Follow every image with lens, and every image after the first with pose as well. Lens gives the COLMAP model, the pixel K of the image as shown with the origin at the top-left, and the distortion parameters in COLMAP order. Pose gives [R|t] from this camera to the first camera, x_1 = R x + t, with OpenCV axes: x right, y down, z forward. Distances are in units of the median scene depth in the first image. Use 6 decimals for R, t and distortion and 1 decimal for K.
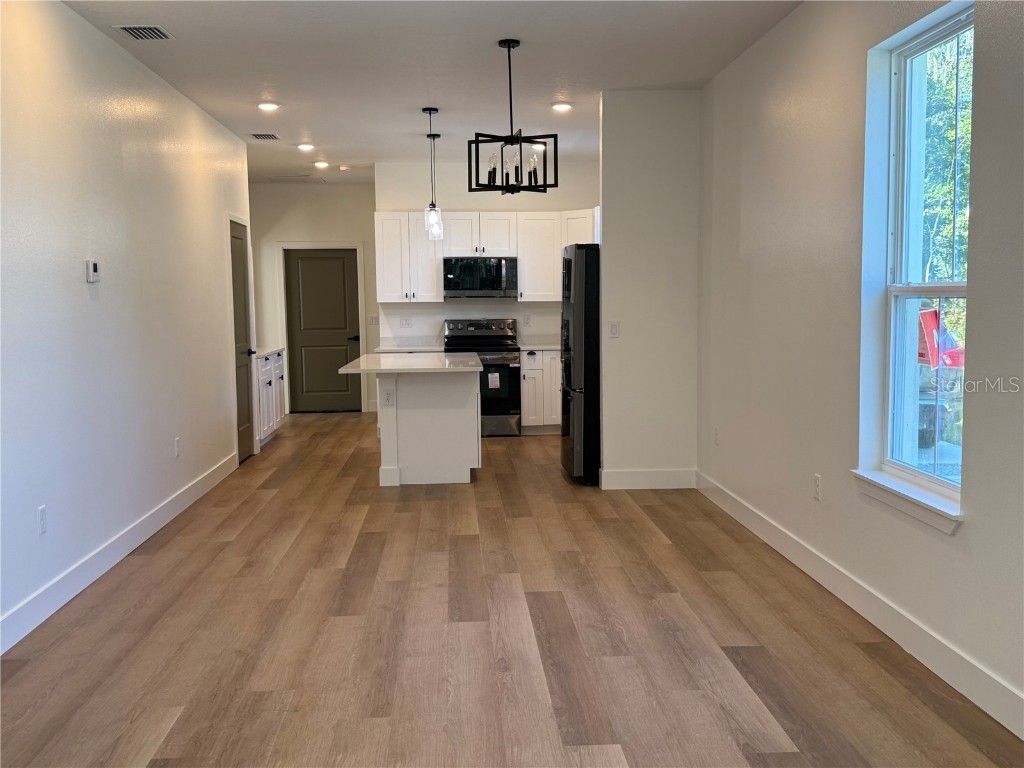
lens RADIAL K [[1033.6, 0, 520.3], [0, 1033.6, 397.2], [0, 0, 1]] dist [0.180388, -0.425489]
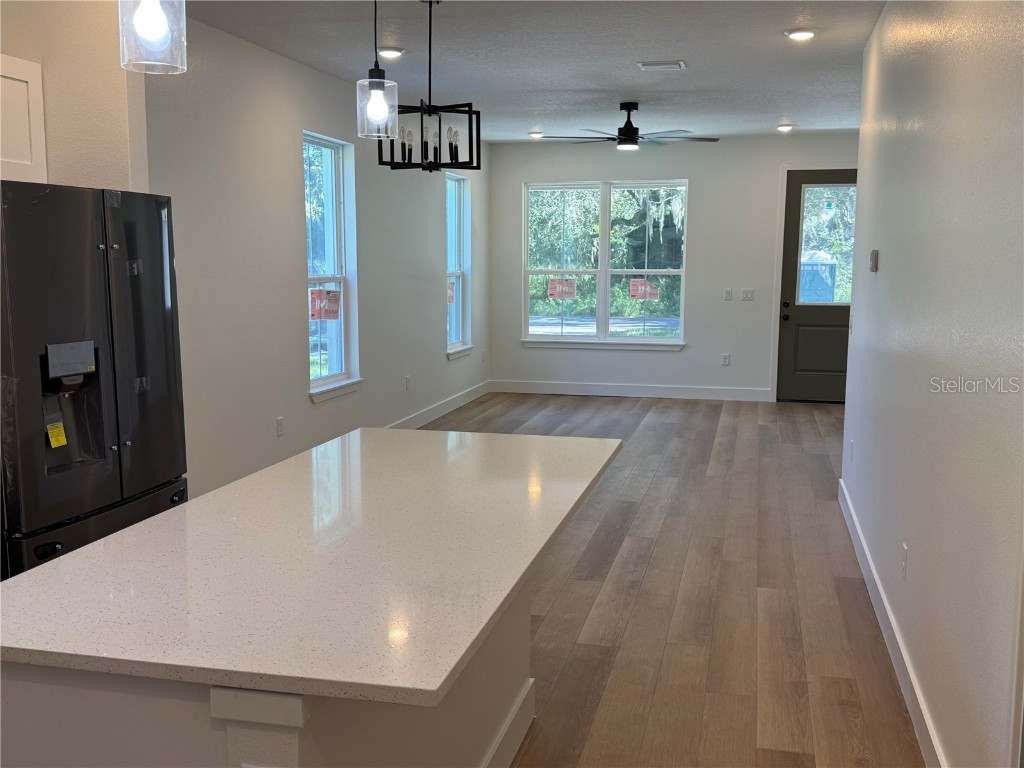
lens RADIAL K [[1033.6, 0, 520.3], [0, 1033.6, 397.2], [0, 0, 1]] dist [0.180388, -0.425489]
pose [[-0.957763, -0.030429, 0.285943, -0.190046], [0.034672, 0.974911, 0.219878, -0.113036], [-0.285460, 0.220506, -0.932679, 1.036130]]
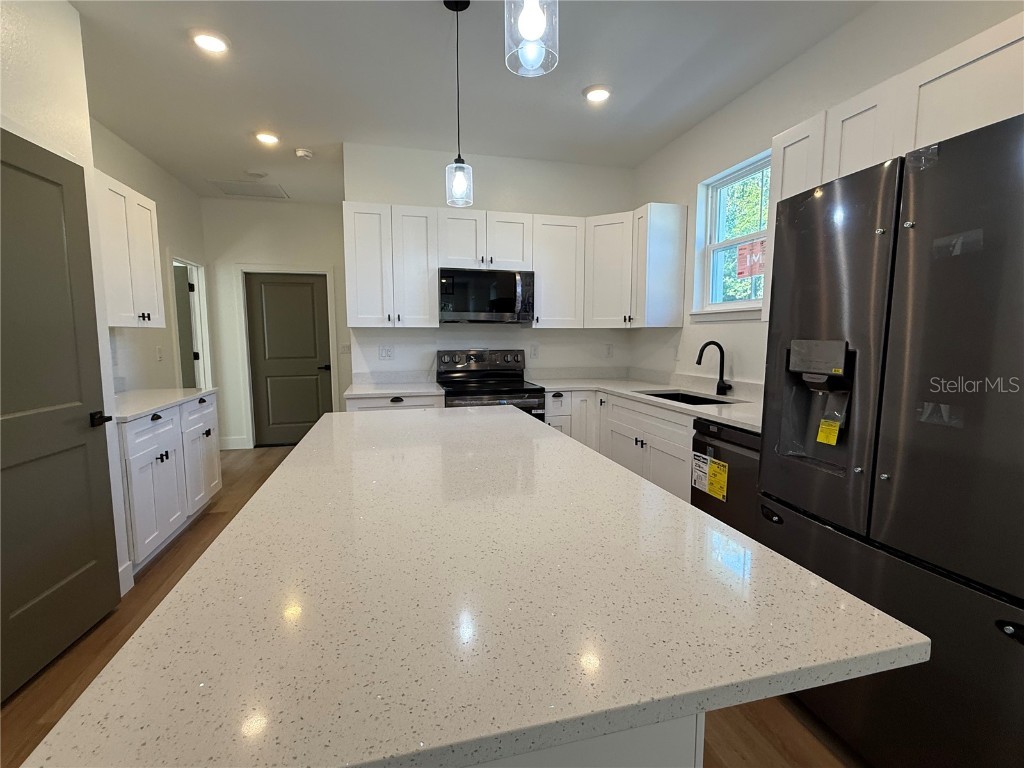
lens RADIAL K [[468.2, 0, 512.0], [0, 468.2, 384.0], [0, 0, 1]] dist [-0.000941, -0.000234]
pose [[0.981646, -0.010292, 0.190434, -0.087742], [0.008742, 0.999921, 0.008981, -0.053360], [-0.190511, -0.007152, 0.981659, 0.655617]]
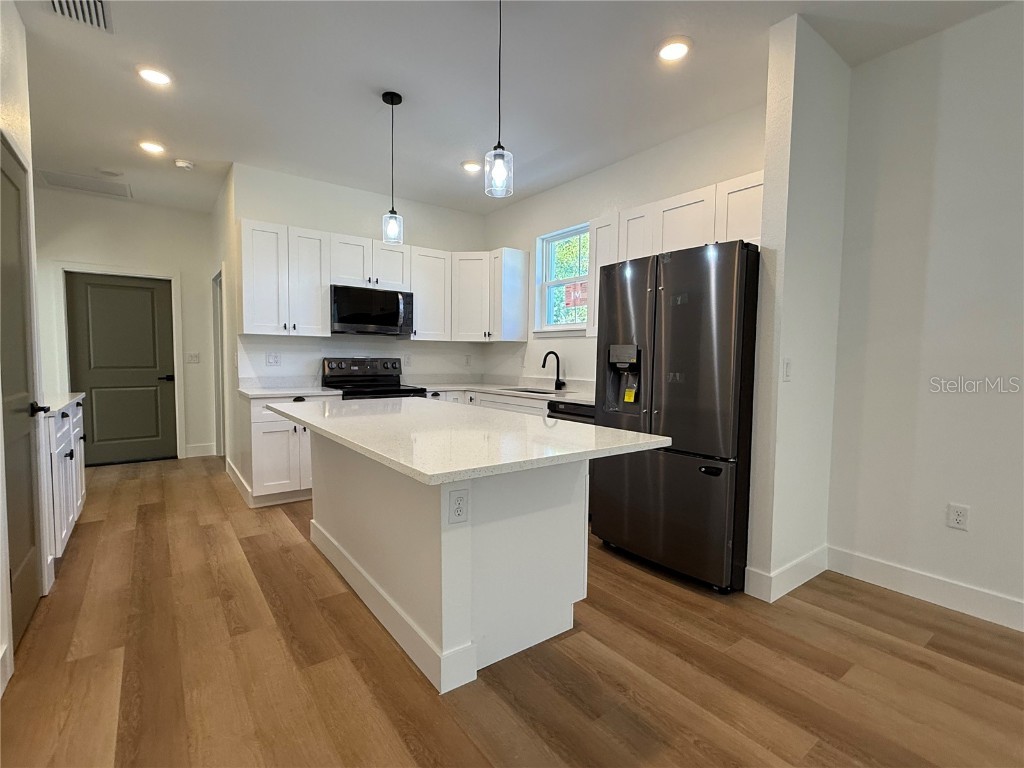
lens RADIAL K [[481.0, 0, 512.0], [0, 481.0, 384.0], [0, 0, 1]] dist [-0.000011, -0.000707]
pose [[0.835538, -0.009492, 0.549351, -0.169049], [0.030098, 0.999140, -0.028514, -0.036915], [-0.548608, 0.040359, 0.835105, 0.588448]]
